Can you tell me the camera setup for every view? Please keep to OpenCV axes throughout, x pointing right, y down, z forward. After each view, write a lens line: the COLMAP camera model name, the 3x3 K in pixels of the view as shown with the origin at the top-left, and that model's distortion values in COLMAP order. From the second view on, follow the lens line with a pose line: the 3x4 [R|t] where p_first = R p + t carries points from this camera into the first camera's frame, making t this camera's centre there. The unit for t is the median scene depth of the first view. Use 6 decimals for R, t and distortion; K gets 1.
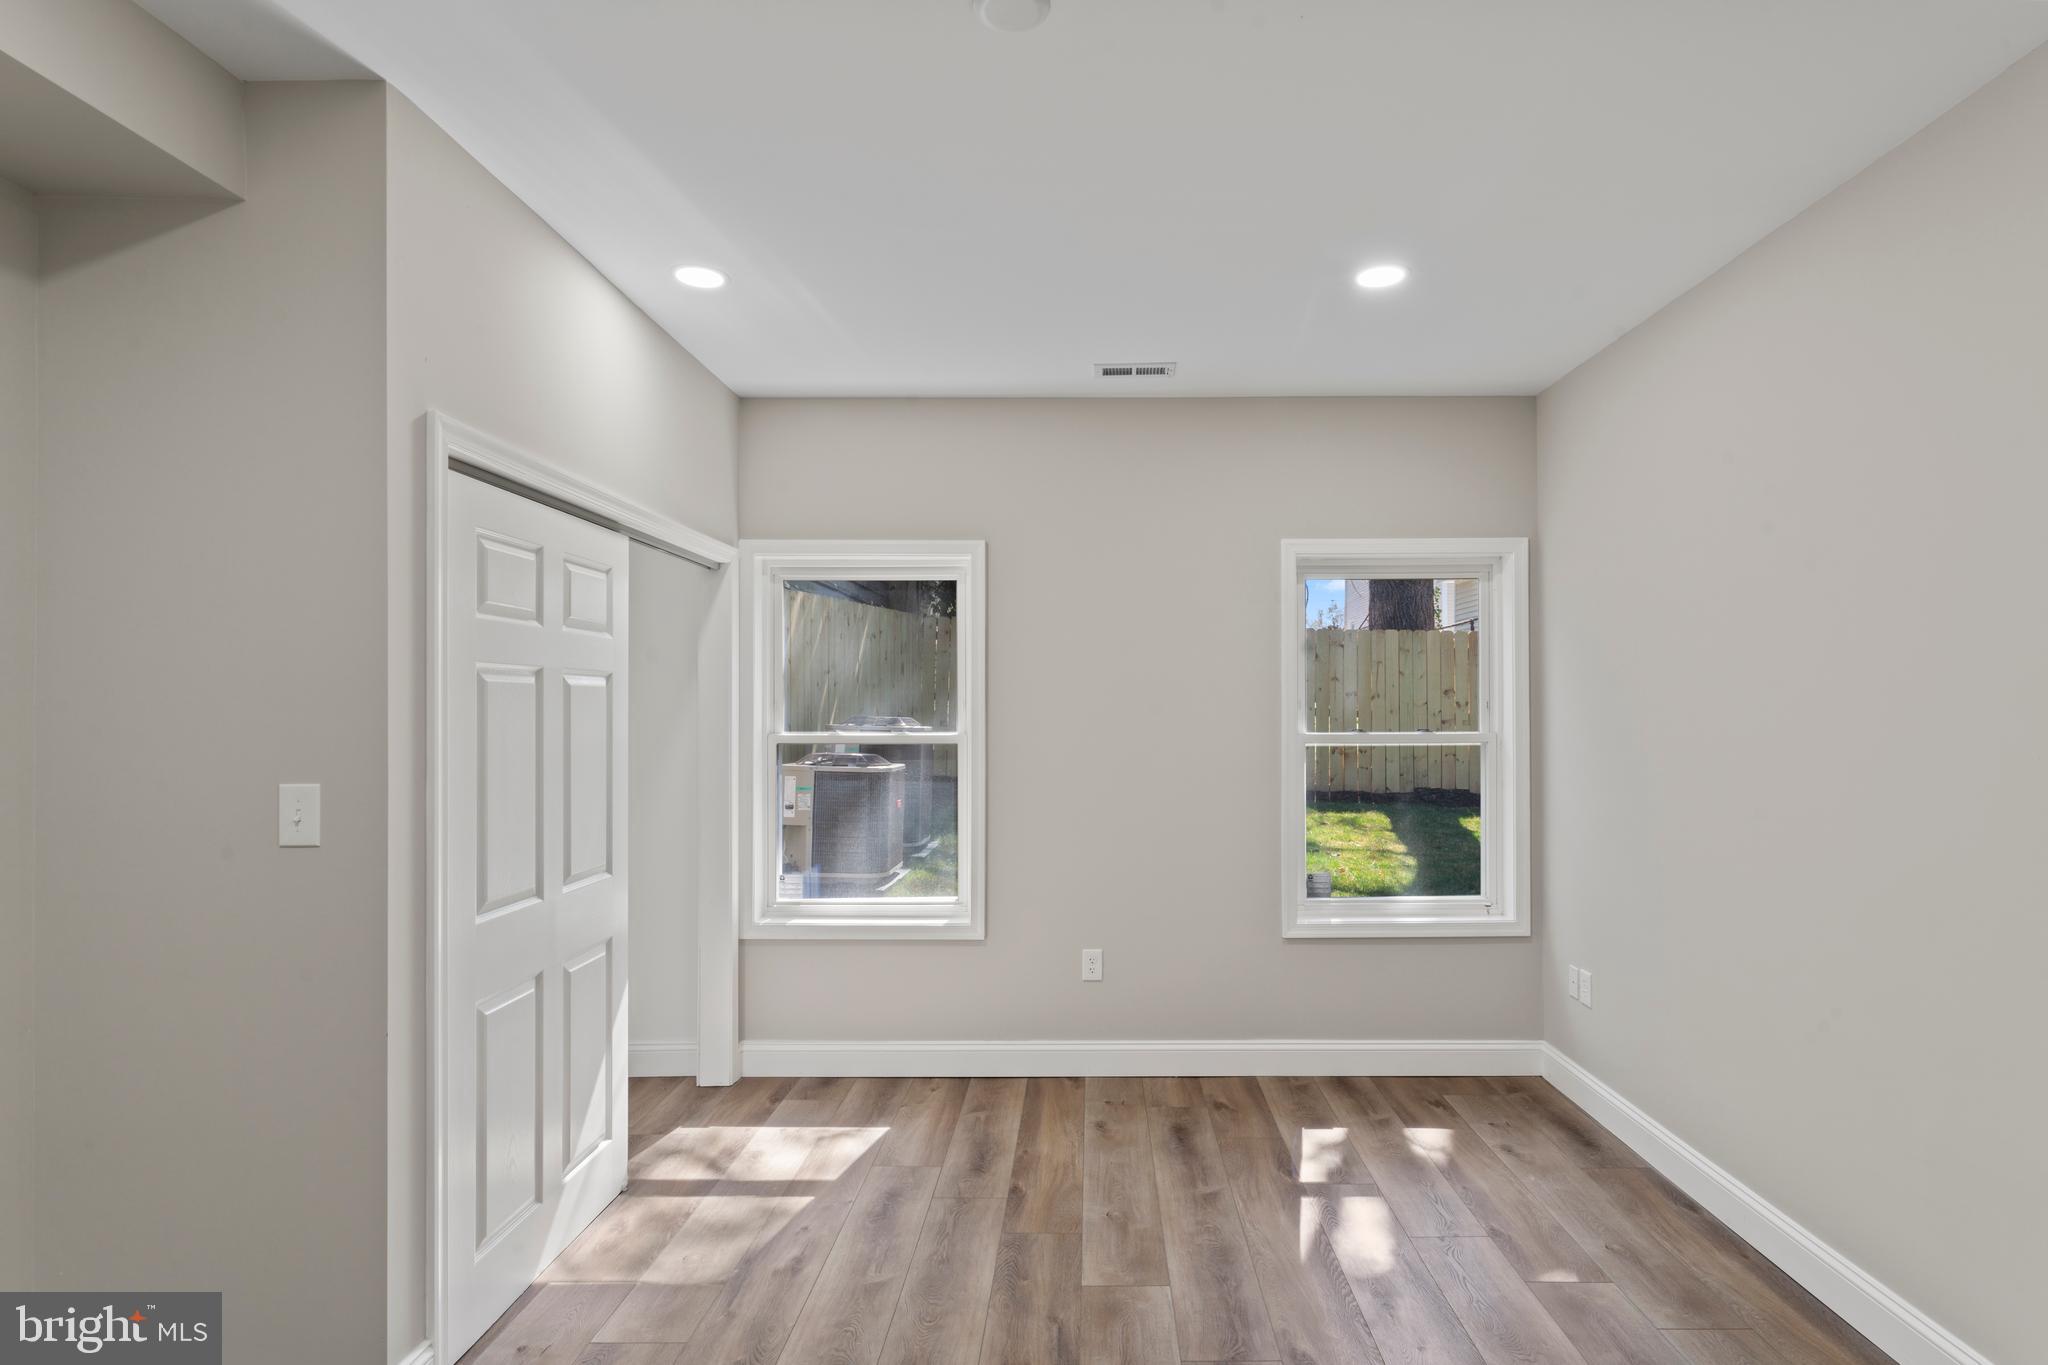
lens RADIAL K [[1032.4, 0, 1018.7], [0, 1032.4, 709.4], [0, 0, 1]] dist [-0.003740, 0.001269]
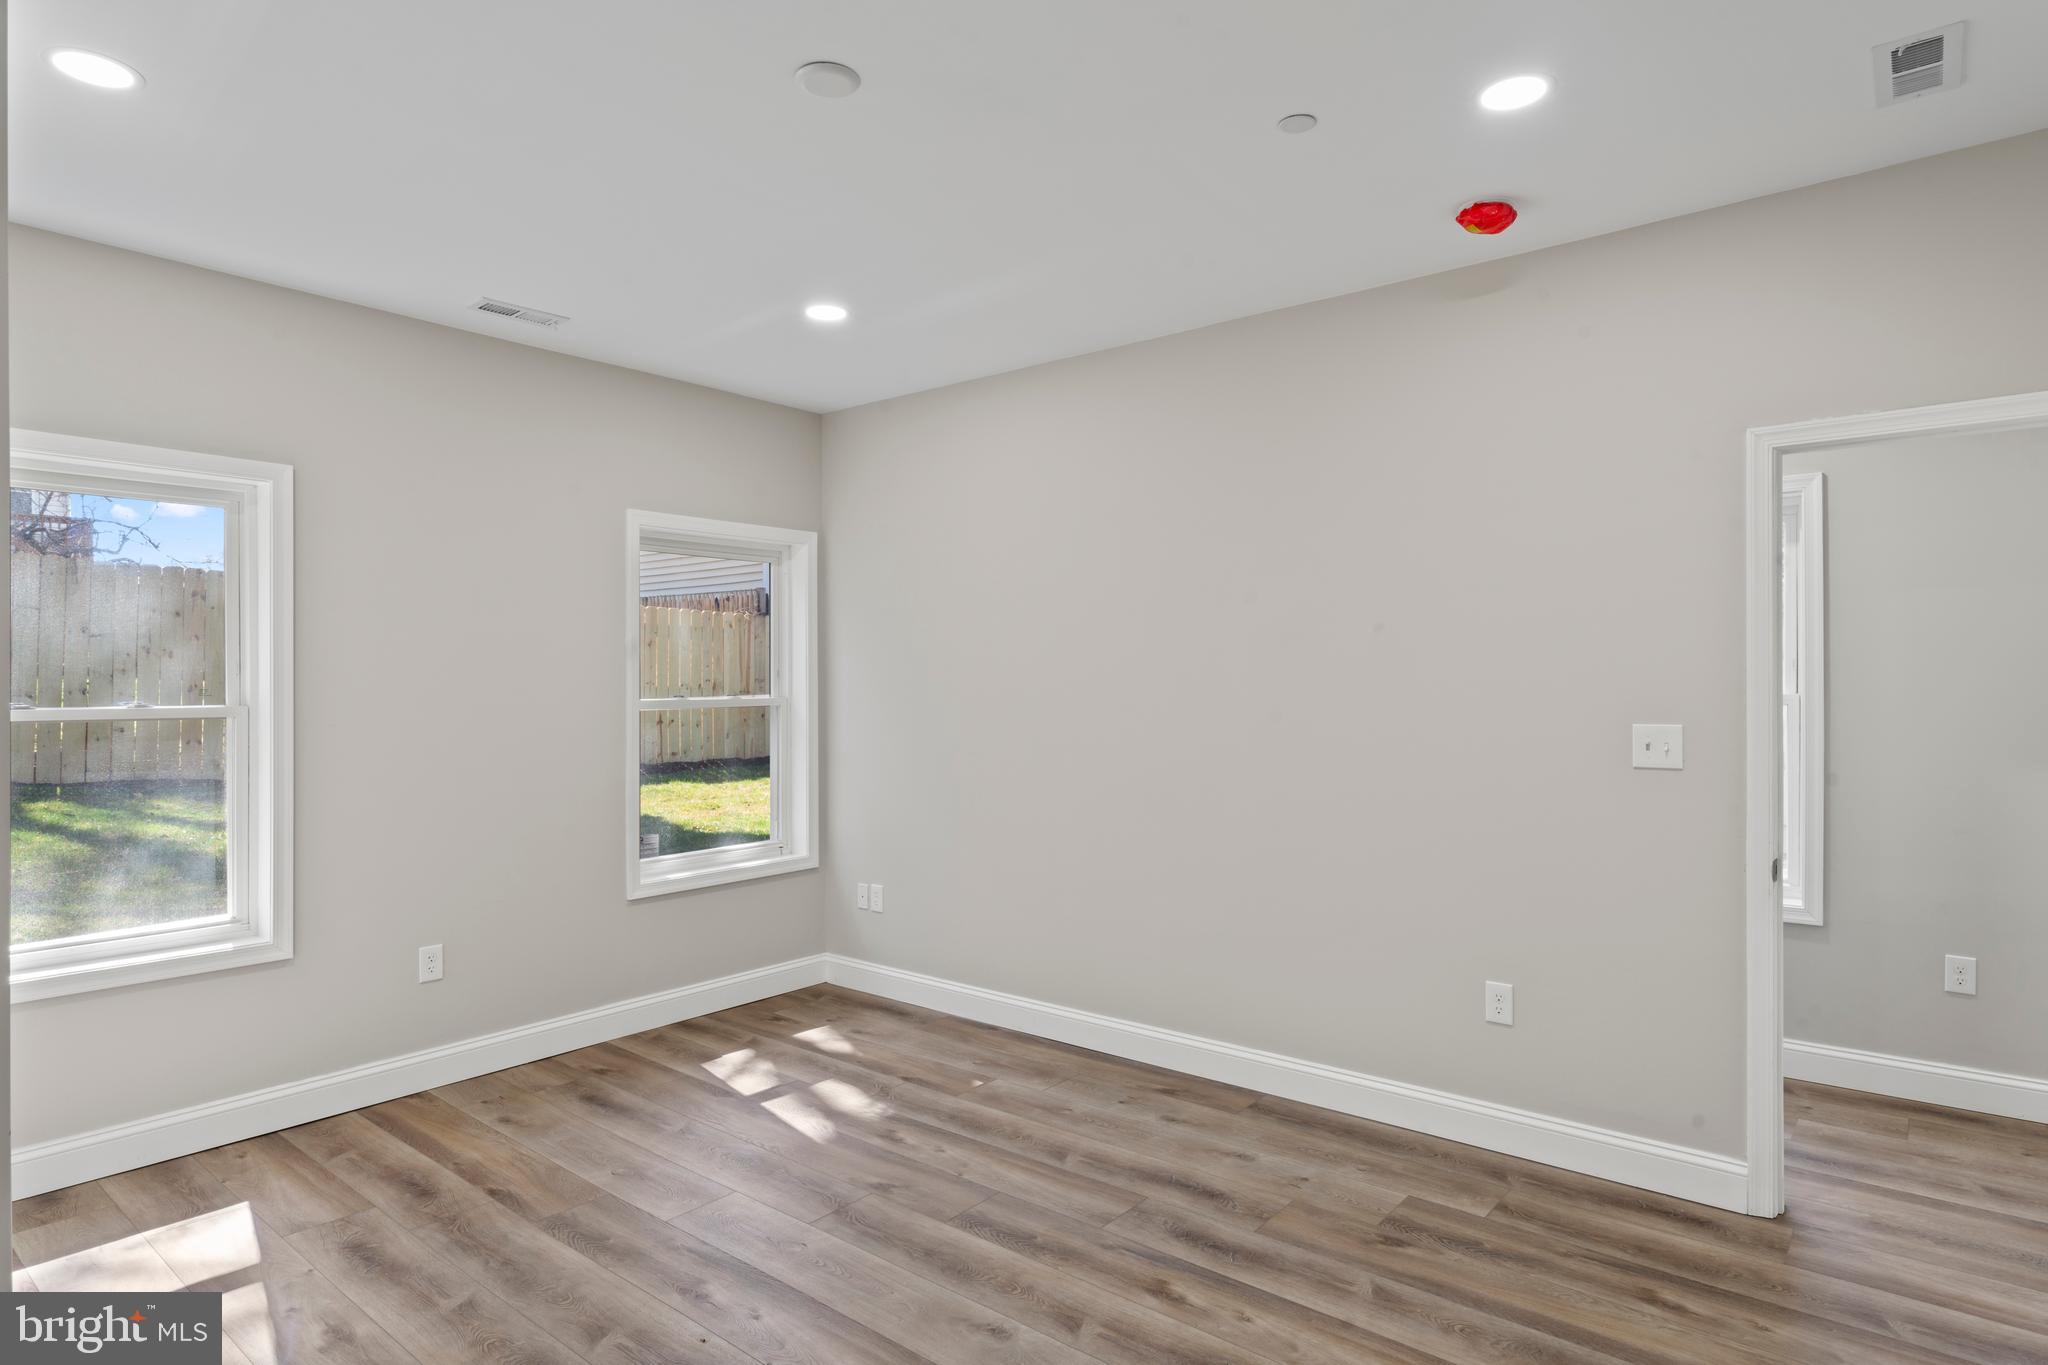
lens RADIAL K [[1099.3, 0, 1035.9], [0, 1099.3, 696.4], [0, 0, 1]] dist [-0.006905, -0.000489]
pose [[0.633698, -0.010959, 0.773503, -0.362298], [-0.001658, 0.999878, 0.015524, 0.002544], [-0.773579, -0.011120, 0.633602, 0.002007]]
